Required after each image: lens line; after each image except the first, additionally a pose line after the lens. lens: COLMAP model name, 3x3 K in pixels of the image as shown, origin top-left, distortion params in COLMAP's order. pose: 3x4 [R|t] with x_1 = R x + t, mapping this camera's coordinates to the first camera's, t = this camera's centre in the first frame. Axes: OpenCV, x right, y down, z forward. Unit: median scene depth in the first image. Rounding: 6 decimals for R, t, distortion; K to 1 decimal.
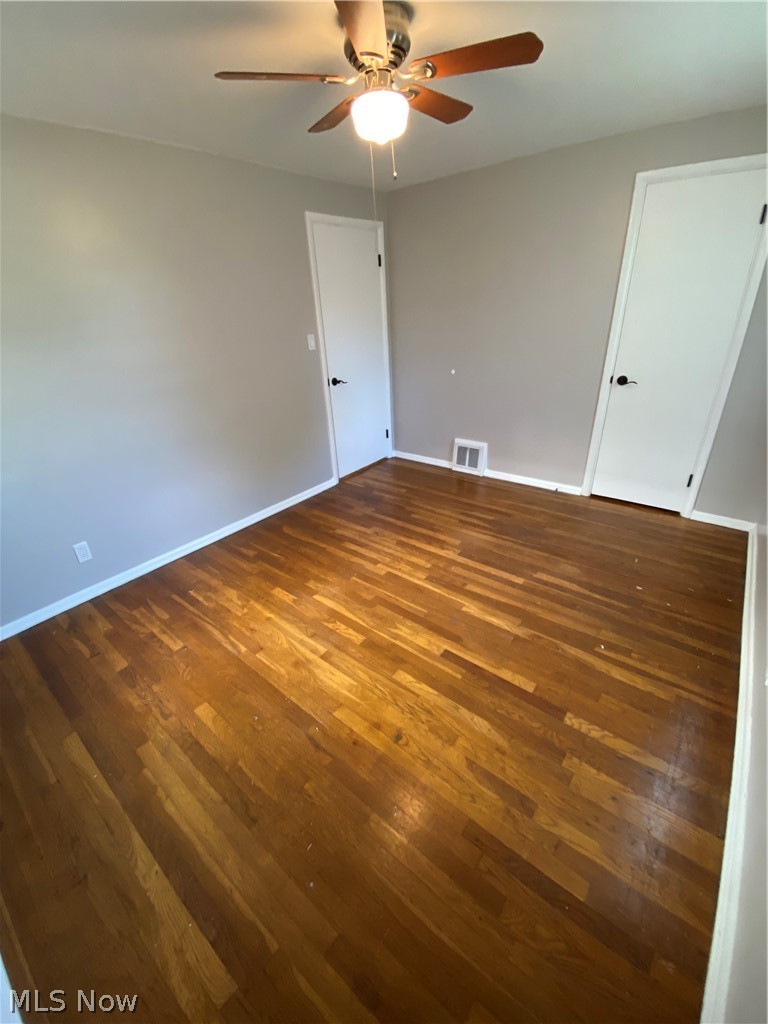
lens RADIAL K [[412.3, 0, 384.0], [0, 412.3, 512.0], [0, 0, 1]] dist [0.029886, -0.031959]
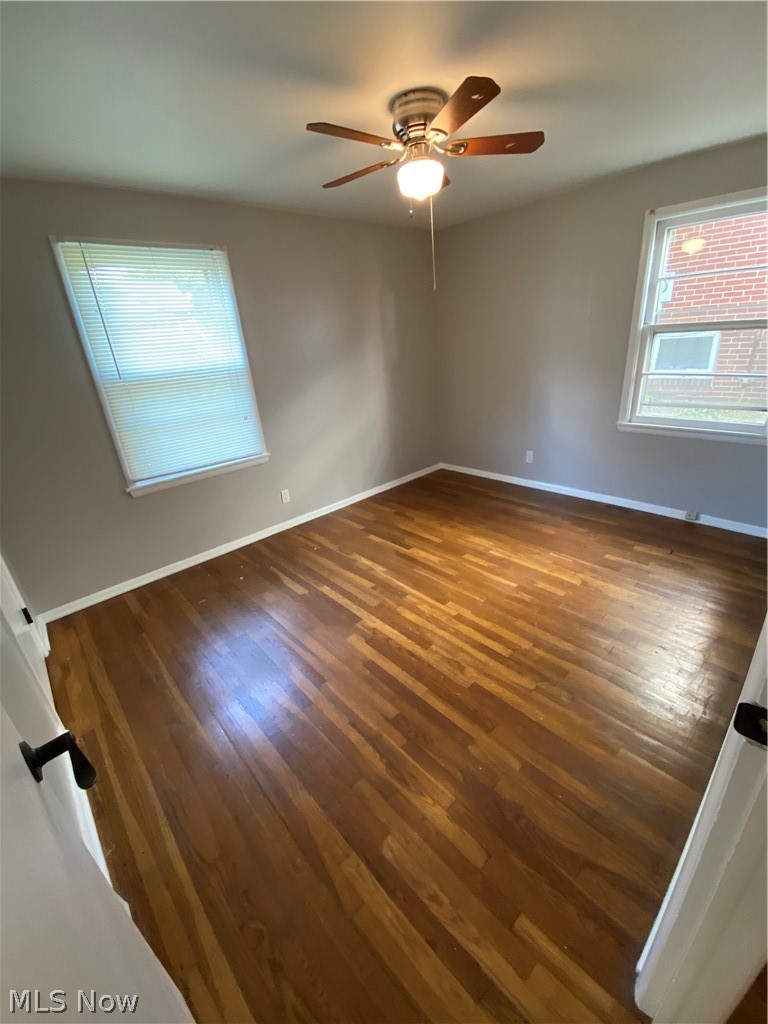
lens RADIAL K [[412.3, 0, 384.0], [0, 412.3, 512.0], [0, 0, 1]] dist [0.029886, -0.031959]
pose [[-0.980678, 0.068288, 0.183323, -0.043005], [0.183178, 0.649511, 0.737957, -0.732817], [-0.068677, 0.757279, -0.649471, 1.520694]]
